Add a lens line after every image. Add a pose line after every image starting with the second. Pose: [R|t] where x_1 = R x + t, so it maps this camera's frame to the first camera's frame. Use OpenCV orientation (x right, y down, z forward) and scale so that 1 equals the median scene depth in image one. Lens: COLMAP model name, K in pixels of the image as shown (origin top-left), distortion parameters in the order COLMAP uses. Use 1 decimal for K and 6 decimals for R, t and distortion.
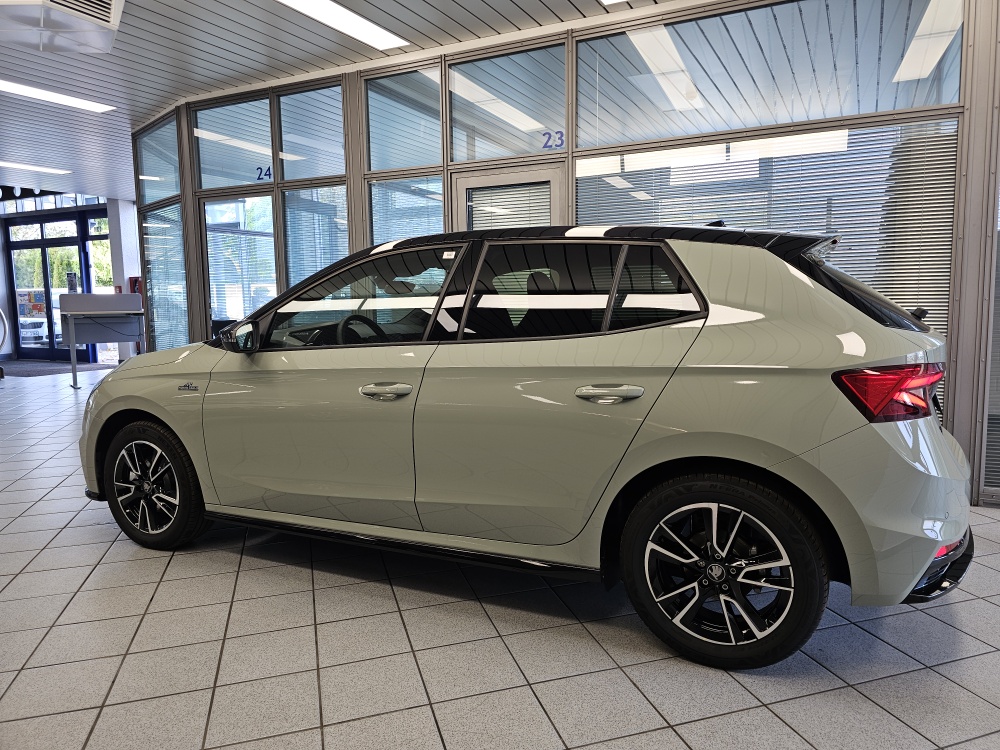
lens RADIAL K [[653.8, 0, 501.9], [0, 653.8, 371.8], [0, 0, 1]] dist [0.034424, -0.063023]
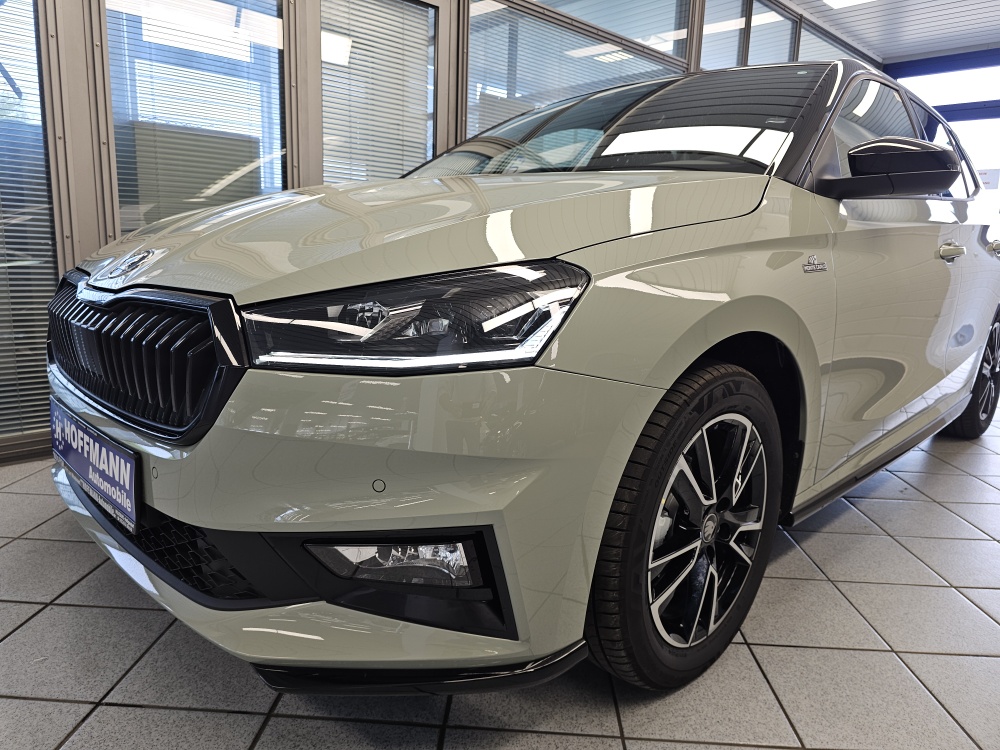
lens RADIAL K [[693.3, 0, 514.1], [0, 693.3, 365.9], [0, 0, 1]] dist [0.007054, 0.005351]
pose [[0.336067, -0.138370, 0.931618, -0.975707], [0.068325, 0.990125, 0.122413, 0.016173], [-0.939357, 0.022514, 0.342202, 0.976555]]
